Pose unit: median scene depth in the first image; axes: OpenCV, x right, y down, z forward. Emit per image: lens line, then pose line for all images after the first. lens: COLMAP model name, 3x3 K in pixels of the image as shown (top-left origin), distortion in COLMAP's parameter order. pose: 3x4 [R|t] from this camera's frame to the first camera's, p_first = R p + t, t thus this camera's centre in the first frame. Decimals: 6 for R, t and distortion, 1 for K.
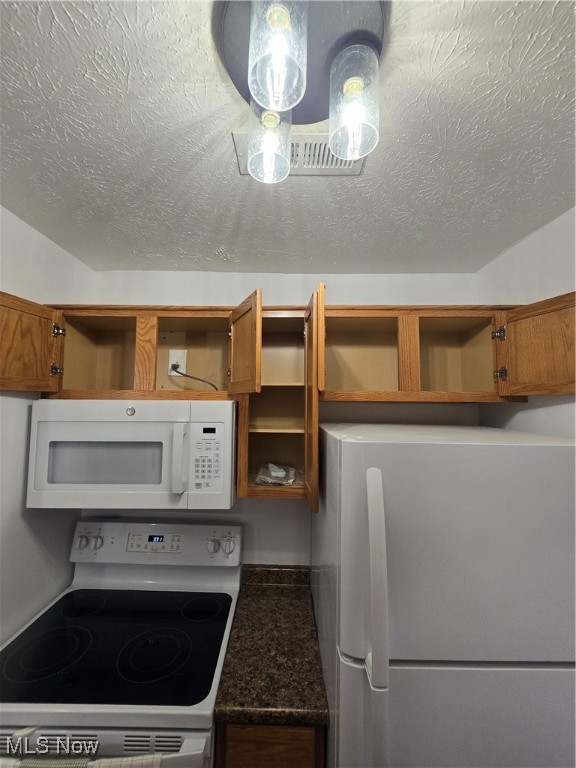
lens RADIAL K [[313.3, 0, 284.4], [0, 313.3, 381.3], [0, 0, 1]] dist [-0.001966, -0.000440]
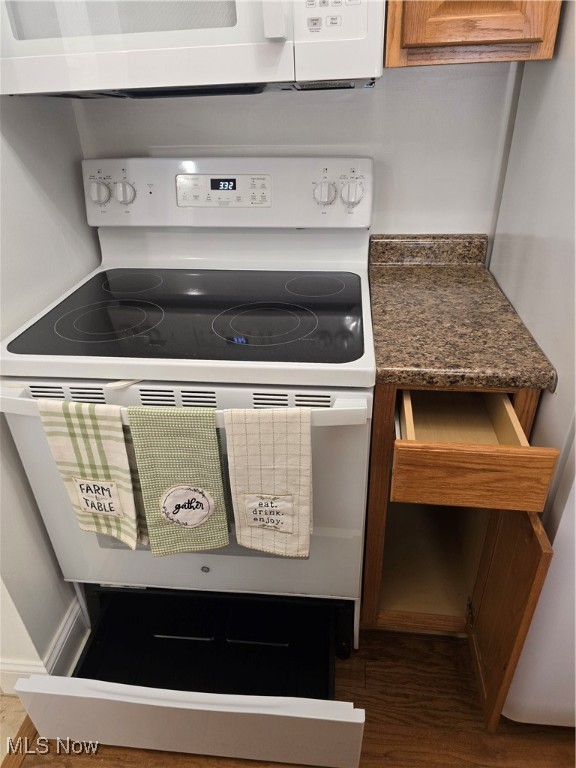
lens RADIAL K [[509.7, 0, 291.6], [0, 509.7, 386.4], [0, 0, 1]] dist [0.031877, -0.019166]
pose [[0.994348, 0.014338, -0.105193, -0.212107], [0.047200, 0.827823, 0.559000, 0.337361], [0.095096, -0.560806, 0.822468, 0.043706]]
